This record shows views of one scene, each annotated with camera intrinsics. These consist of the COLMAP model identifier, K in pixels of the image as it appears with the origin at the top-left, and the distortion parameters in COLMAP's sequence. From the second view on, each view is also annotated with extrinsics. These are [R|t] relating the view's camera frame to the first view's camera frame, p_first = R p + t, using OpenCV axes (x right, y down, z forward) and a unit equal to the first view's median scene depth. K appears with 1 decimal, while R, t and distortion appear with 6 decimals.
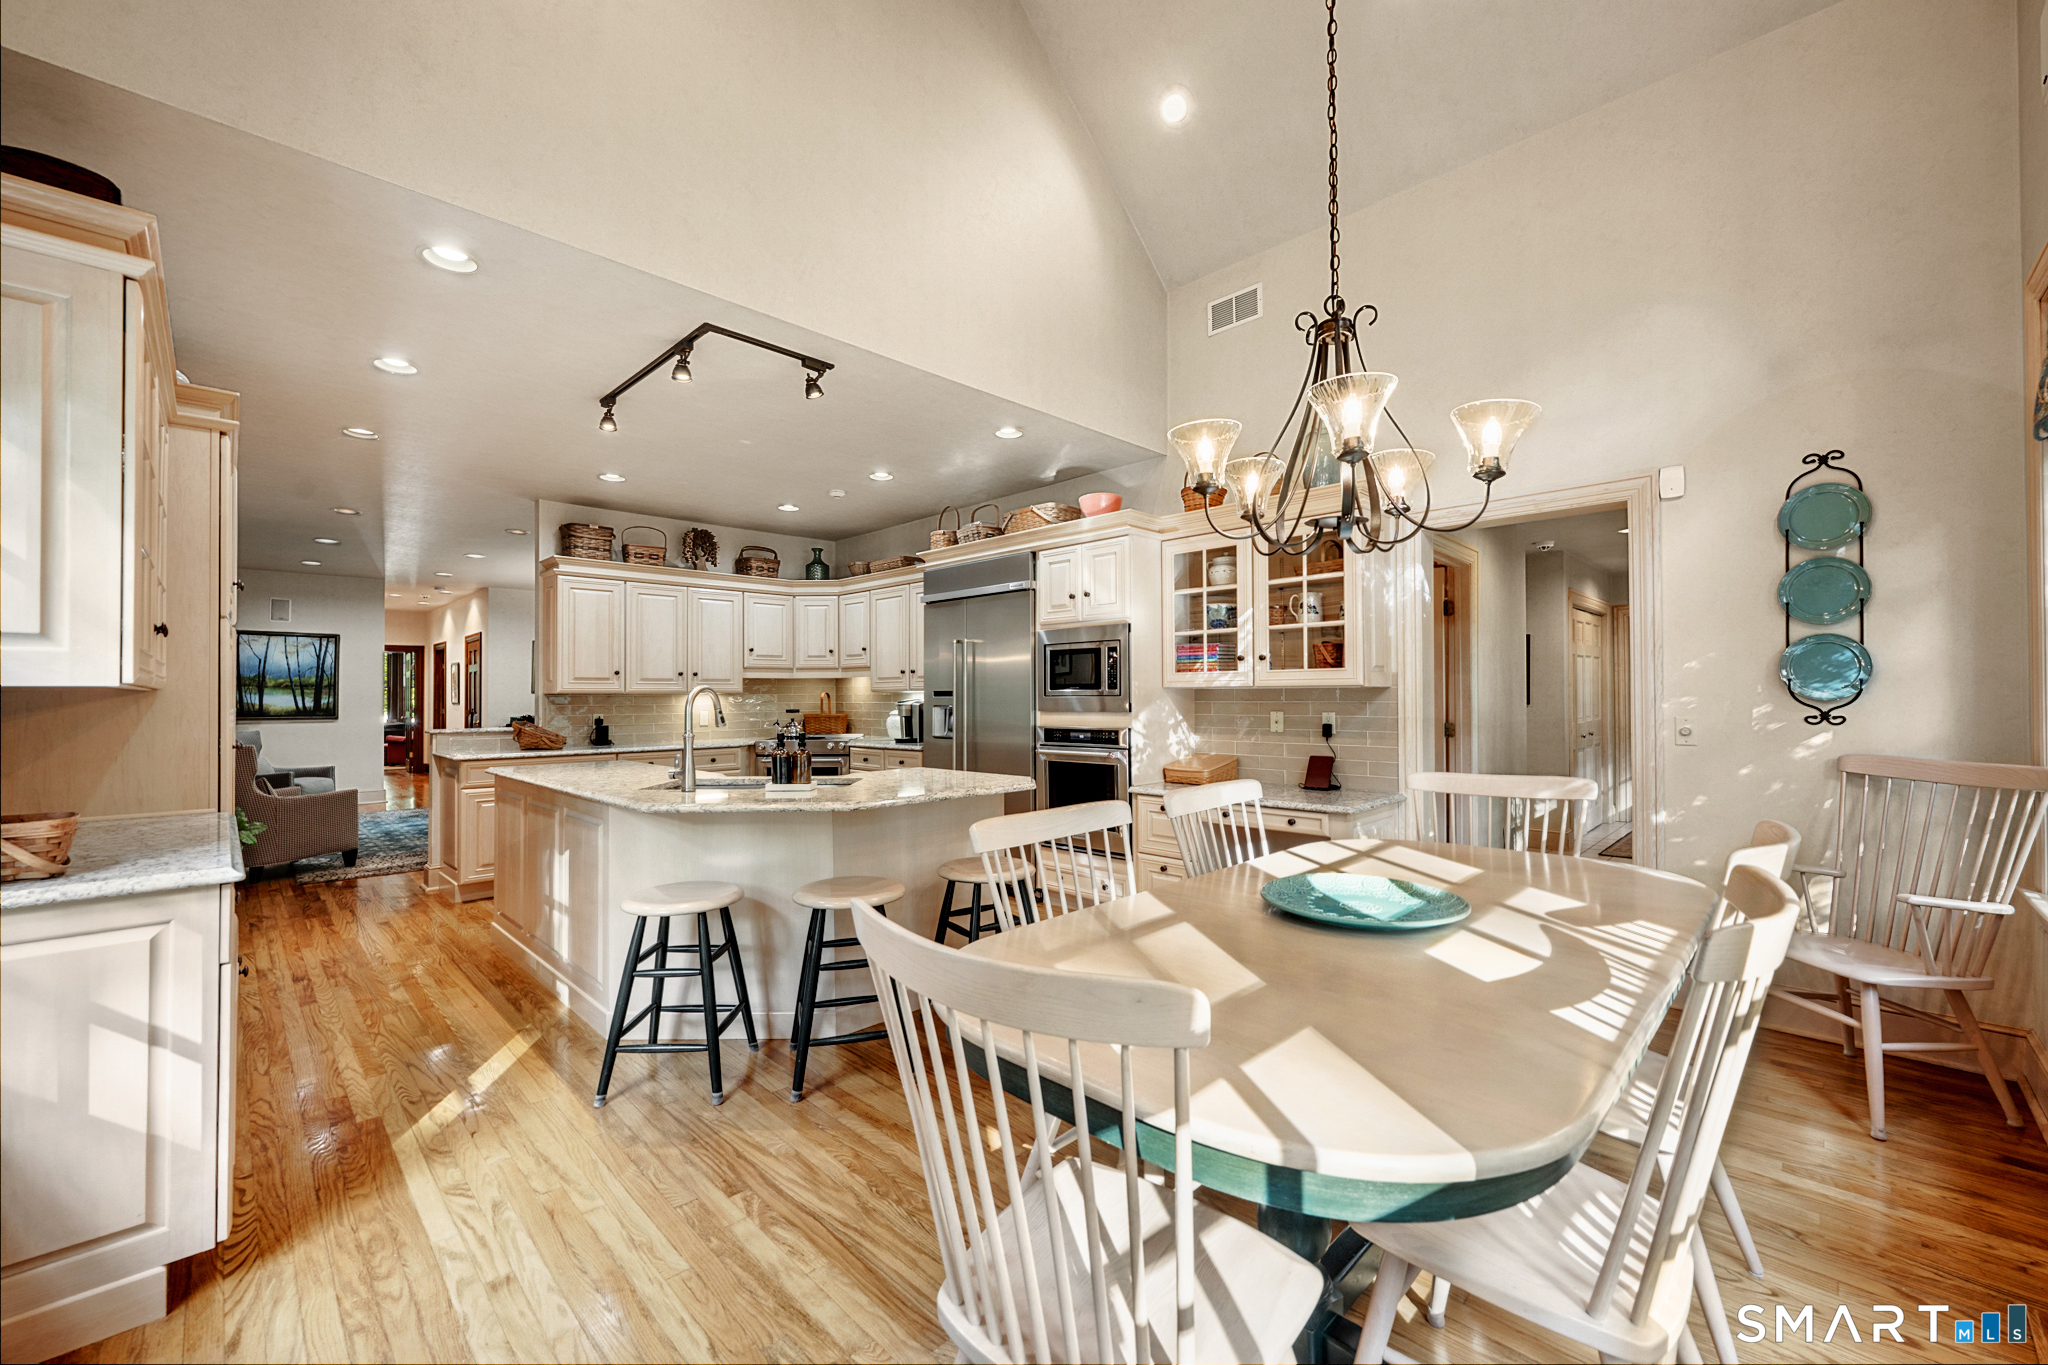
lens RADIAL K [[808.9, 0, 1025.8], [0, 808.9, 682.1], [0, 0, 1]] dist [-0.011270, 0.000203]
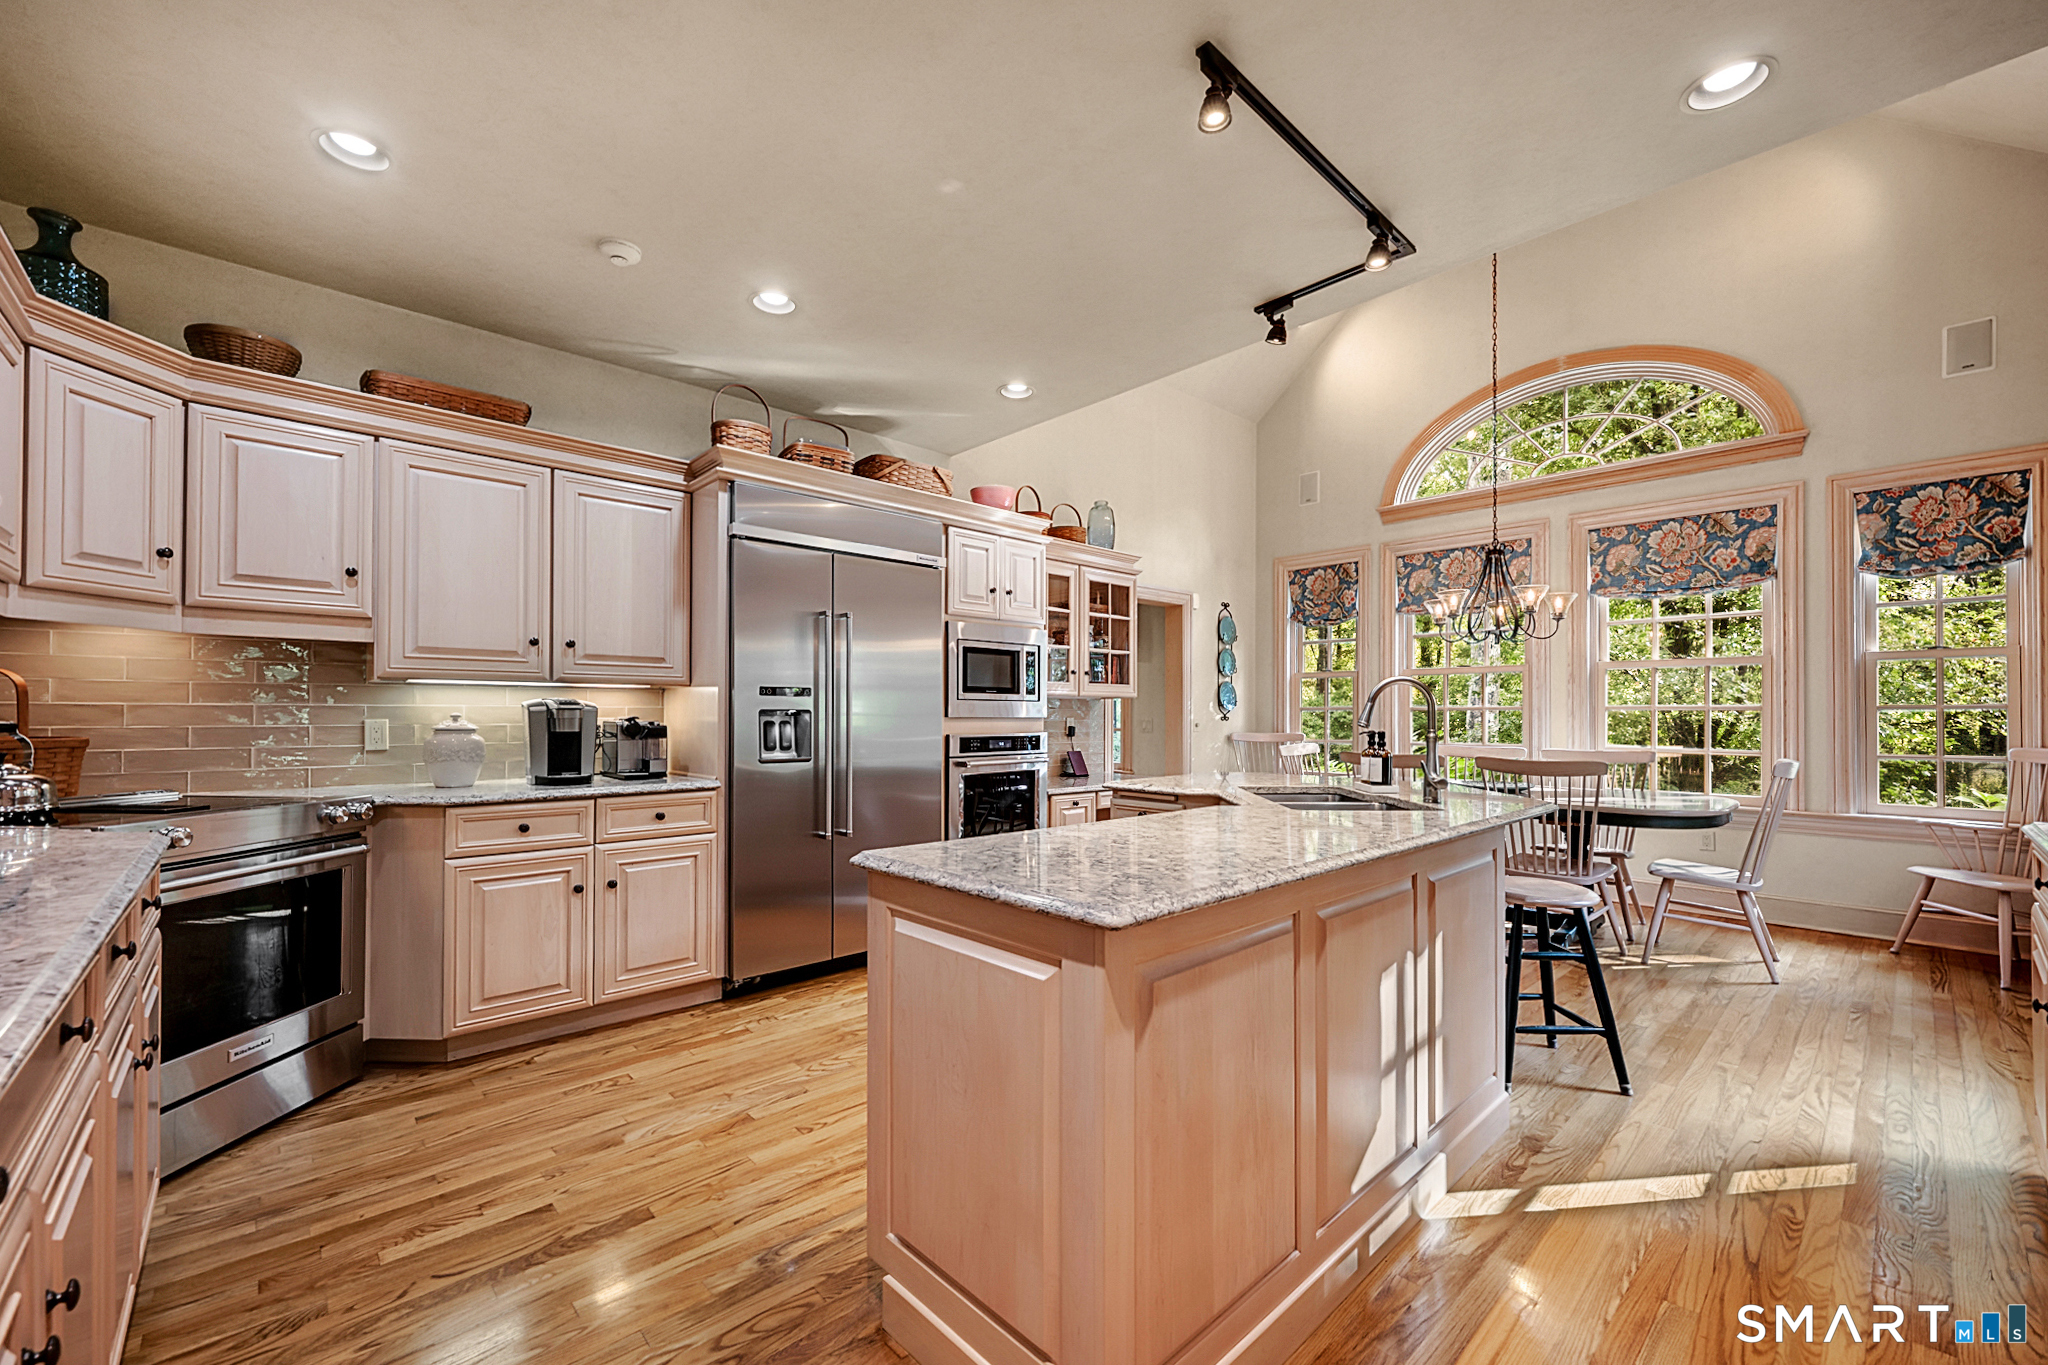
lens RADIAL K [[808.9, 0, 1021.4], [0, 808.9, 716.4], [0, 0, 1]] dist [-0.011270, 0.000203]
pose [[0.049909, 0.015529, 0.998633, -1.398331], [-0.013091, 0.999803, -0.014893, 0.082254], [-0.998668, -0.012329, 0.050103, 1.524917]]
